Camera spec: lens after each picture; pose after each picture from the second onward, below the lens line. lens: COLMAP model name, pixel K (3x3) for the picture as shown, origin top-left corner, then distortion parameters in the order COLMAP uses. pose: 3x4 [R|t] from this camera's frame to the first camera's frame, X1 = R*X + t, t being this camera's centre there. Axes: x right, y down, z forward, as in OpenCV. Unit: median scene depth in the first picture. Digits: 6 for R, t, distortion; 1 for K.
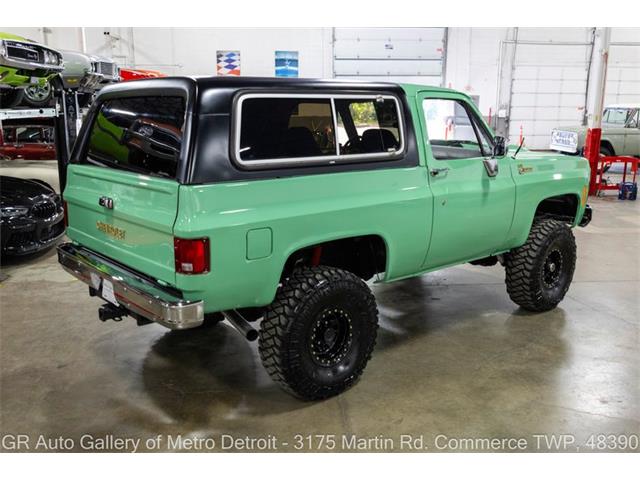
lens RADIAL K [[572.8, 0, 327.7], [0, 572.8, 241.6], [0, 0, 1]] dist [0.002374, -0.041510]
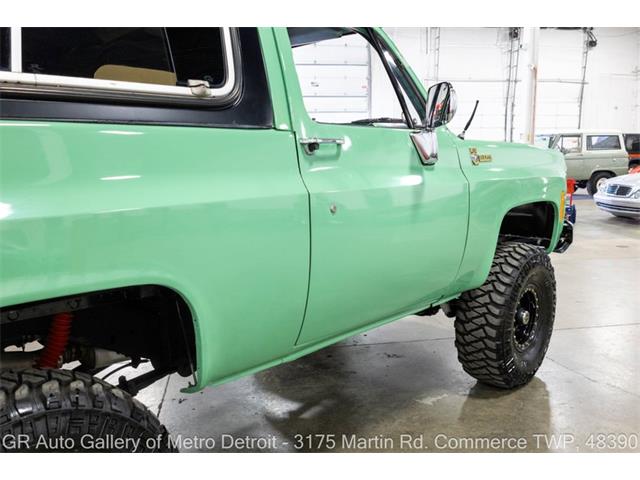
lens RADIAL K [[527.3, 0, 320.2], [0, 527.3, 237.7], [0, 0, 1]] dist [-0.005081, -0.011502]
pose [[0.995521, -0.030477, 0.089488, 0.115413], [0.036949, 0.996750, -0.071580, -0.009997], [-0.087016, 0.074565, 0.993412, 0.431780]]
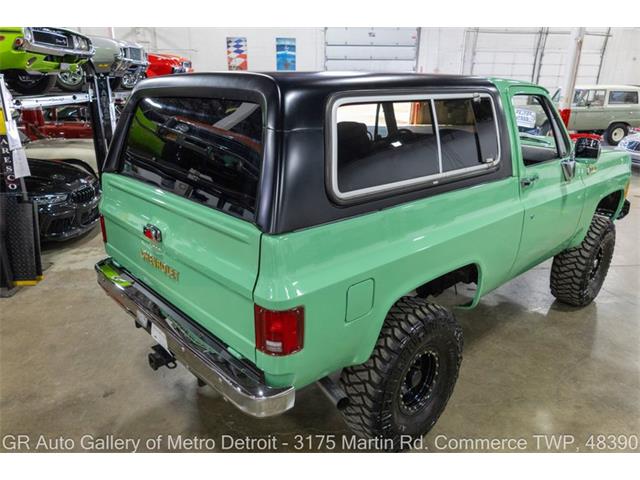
lens RADIAL K [[437.0, 0, 319.9], [0, 437.0, 239.5], [0, 0, 1]] dist [-0.004777, -0.006395]
pose [[0.999742, -0.005471, 0.022043, -0.108913], [0.002996, 0.993841, 0.110775, -0.083208], [-0.022513, -0.110680, 0.993601, 0.253849]]
